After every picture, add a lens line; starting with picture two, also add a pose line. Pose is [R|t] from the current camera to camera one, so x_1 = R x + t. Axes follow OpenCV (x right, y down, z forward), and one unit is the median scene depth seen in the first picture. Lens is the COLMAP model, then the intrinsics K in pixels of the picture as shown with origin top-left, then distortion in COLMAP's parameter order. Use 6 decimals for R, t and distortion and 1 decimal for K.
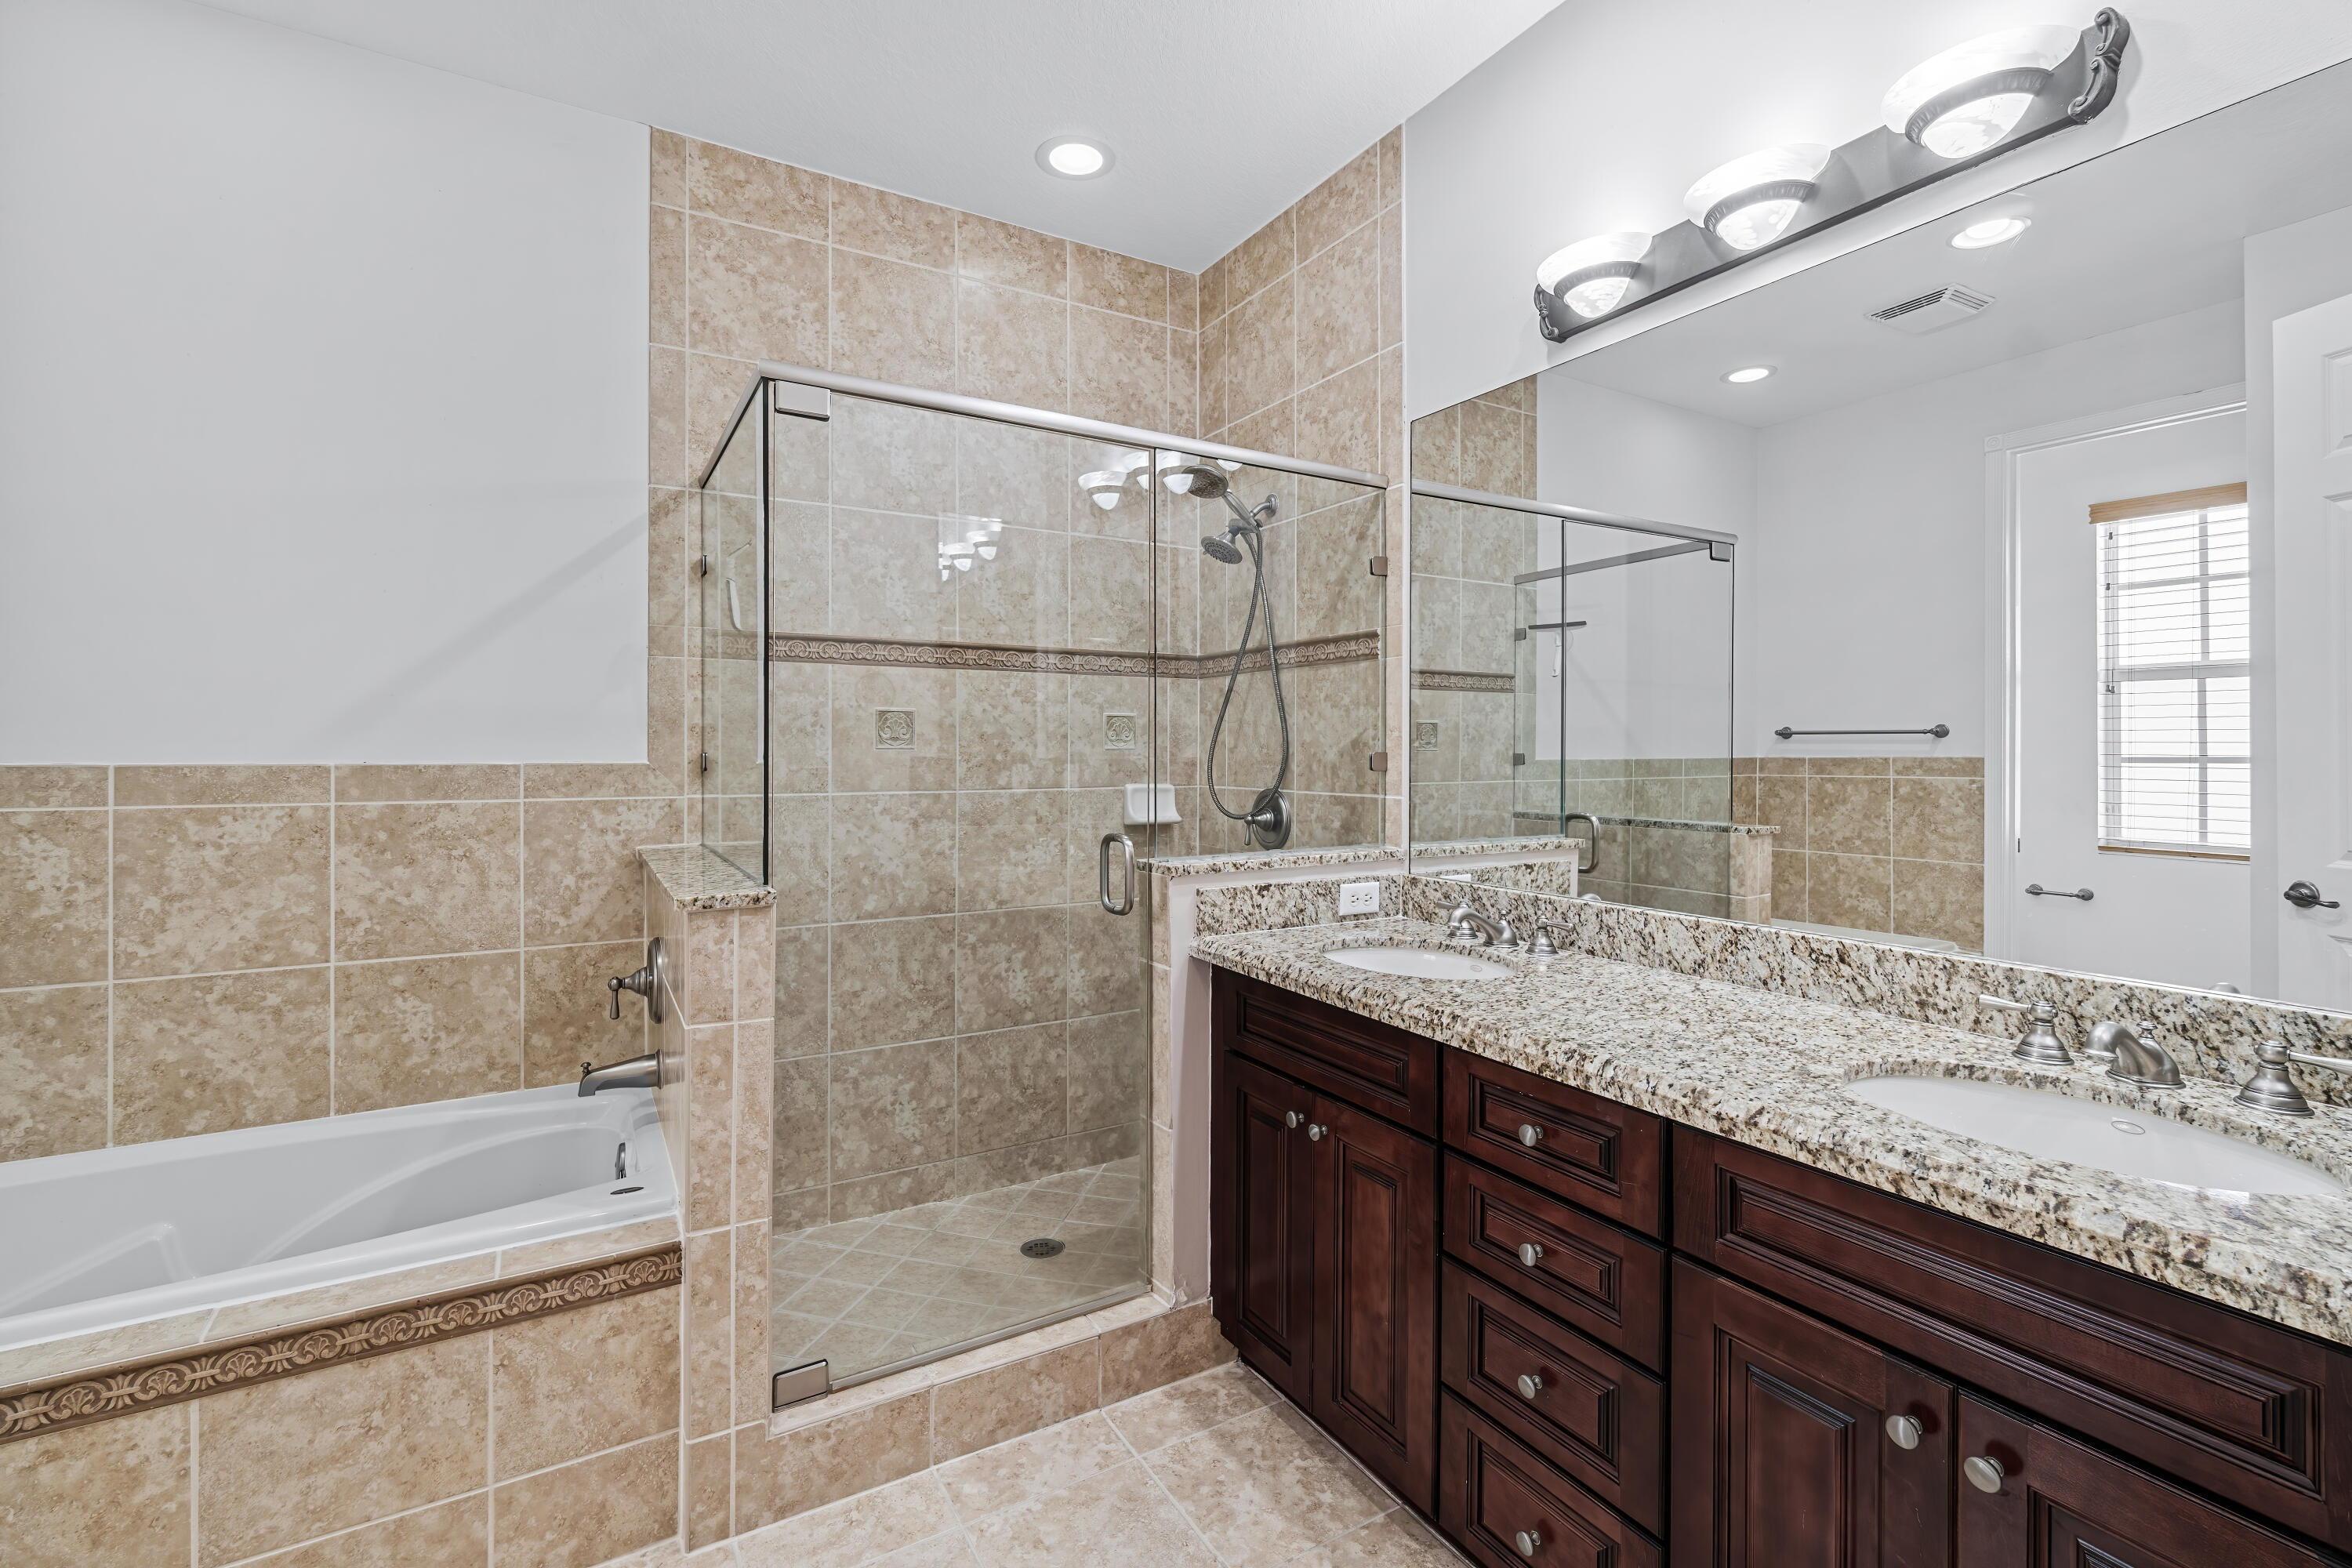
lens RADIAL K [[1023.9, 0, 1189.0], [0, 1023.9, 764.1], [0, 0, 1]] dist [-0.006800, 0.002555]
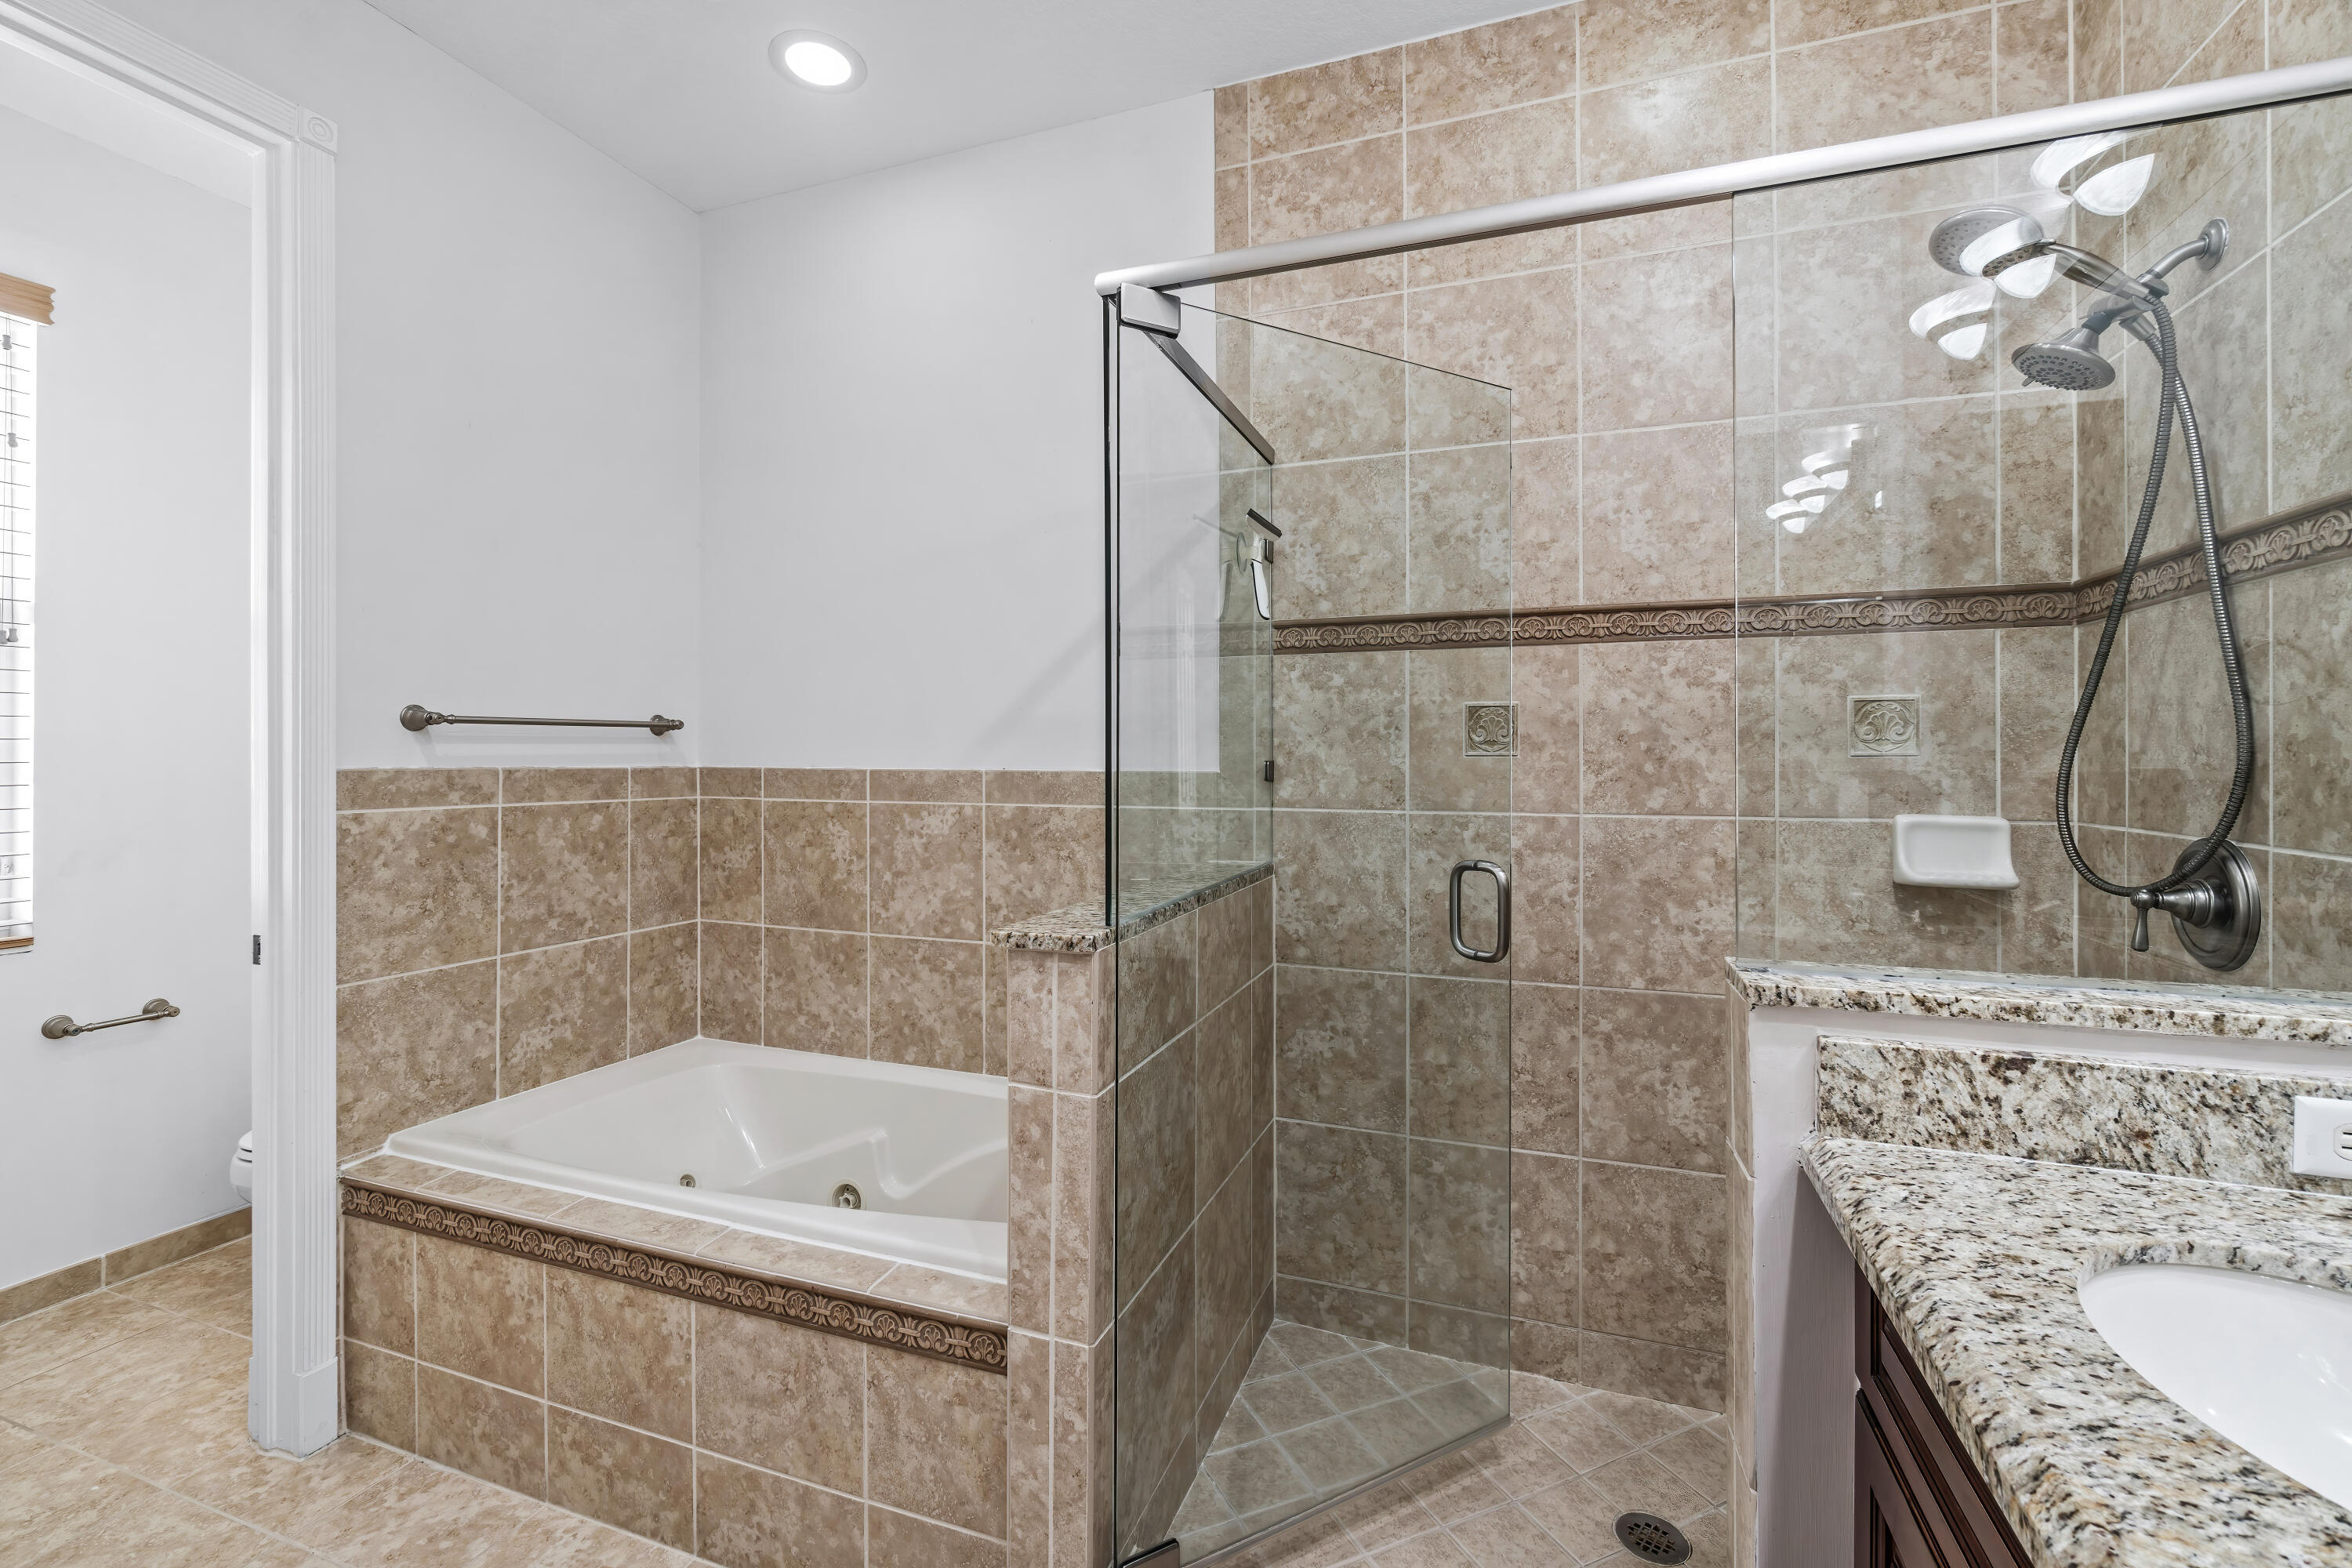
lens RADIAL K [[1023.9, 0, 1167.2], [0, 1023.9, 760.4], [0, 0, 1]] dist [-0.006800, 0.002555]
pose [[0.623724, 0.002289, -0.781641, 0.167012], [-0.009775, 0.999940, -0.004871, -0.006029], [0.781583, 0.010679, 0.623709, 0.368150]]
